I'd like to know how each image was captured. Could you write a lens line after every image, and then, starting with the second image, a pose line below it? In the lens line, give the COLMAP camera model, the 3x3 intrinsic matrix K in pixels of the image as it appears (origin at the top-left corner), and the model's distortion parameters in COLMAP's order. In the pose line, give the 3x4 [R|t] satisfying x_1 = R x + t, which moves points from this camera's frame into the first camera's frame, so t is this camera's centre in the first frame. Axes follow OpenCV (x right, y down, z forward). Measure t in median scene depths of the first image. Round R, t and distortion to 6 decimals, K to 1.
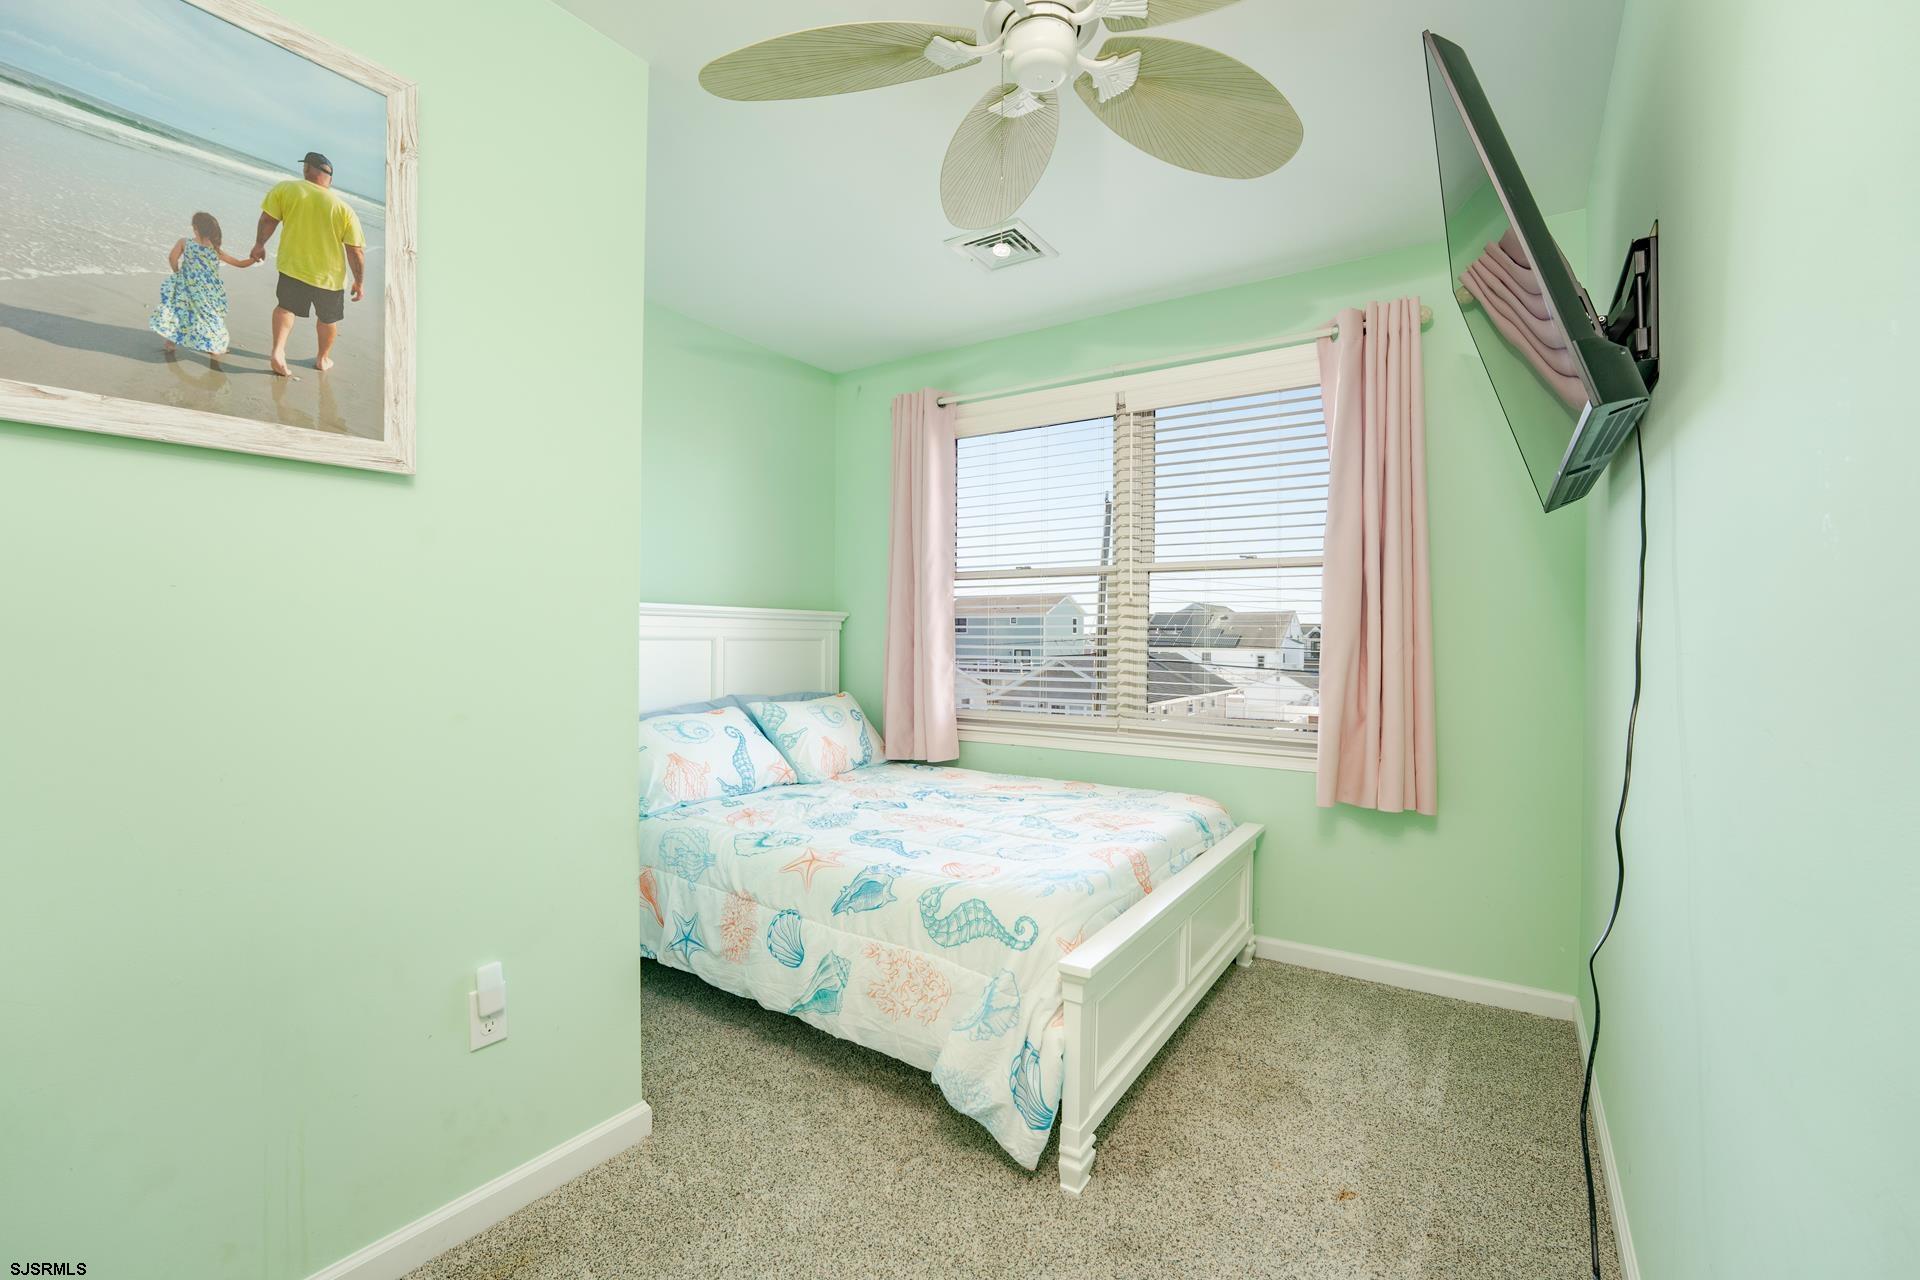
lens RADIAL K [[827.5, 0, 968.3], [0, 827.5, 639.3], [0, 0, 1]] dist [-0.001806, -0.000084]
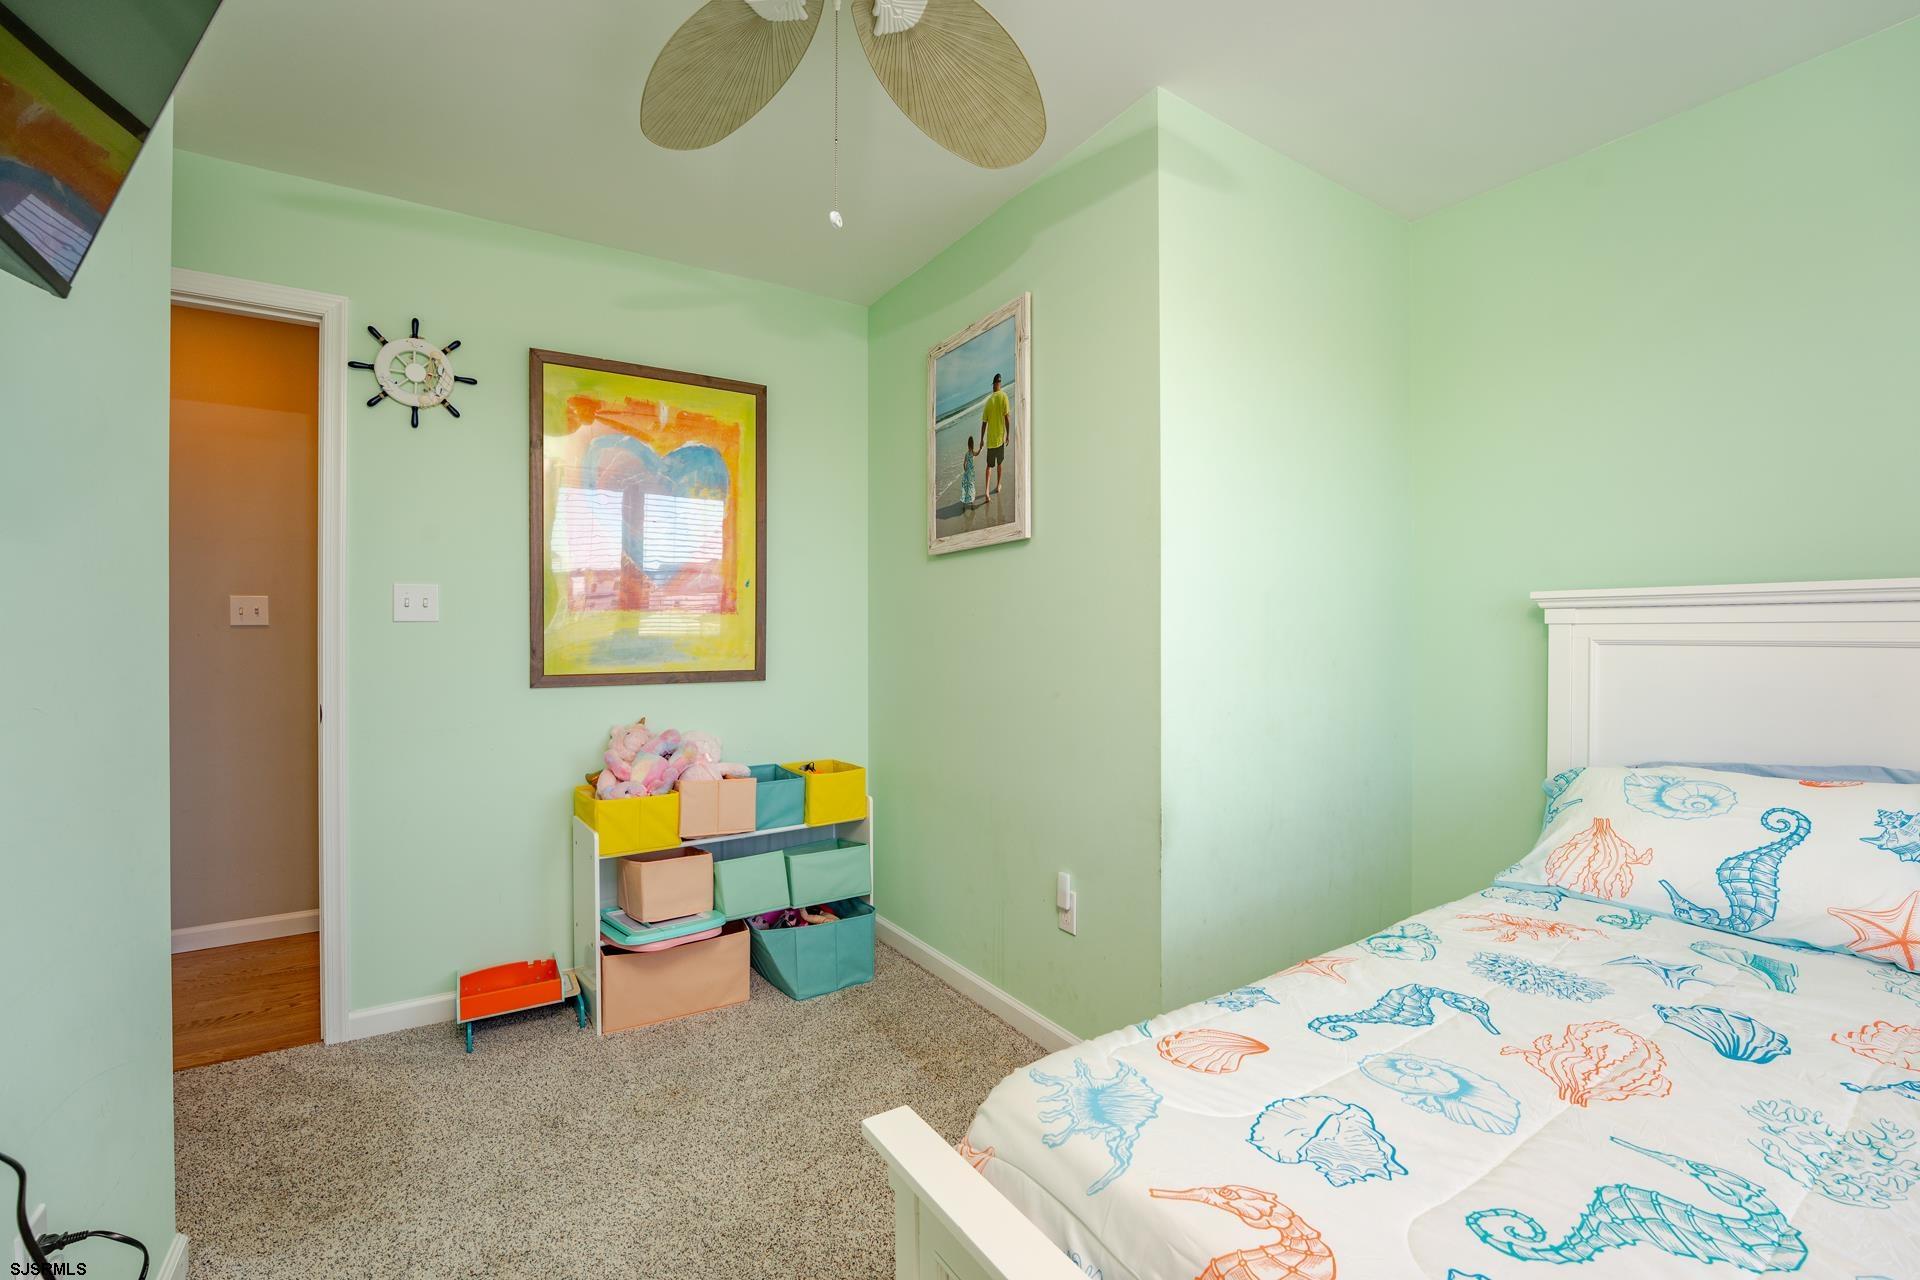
lens RADIAL K [[827.5, 0, 968.0], [0, 827.5, 637.2], [0, 0, 1]] dist [-0.001806, -0.000084]
pose [[-0.392912, -0.001883, -0.919574, 0.909398], [-0.003341, 0.999994, -0.000620, -0.006179], [0.919570, 0.002828, -0.392916, 1.648145]]
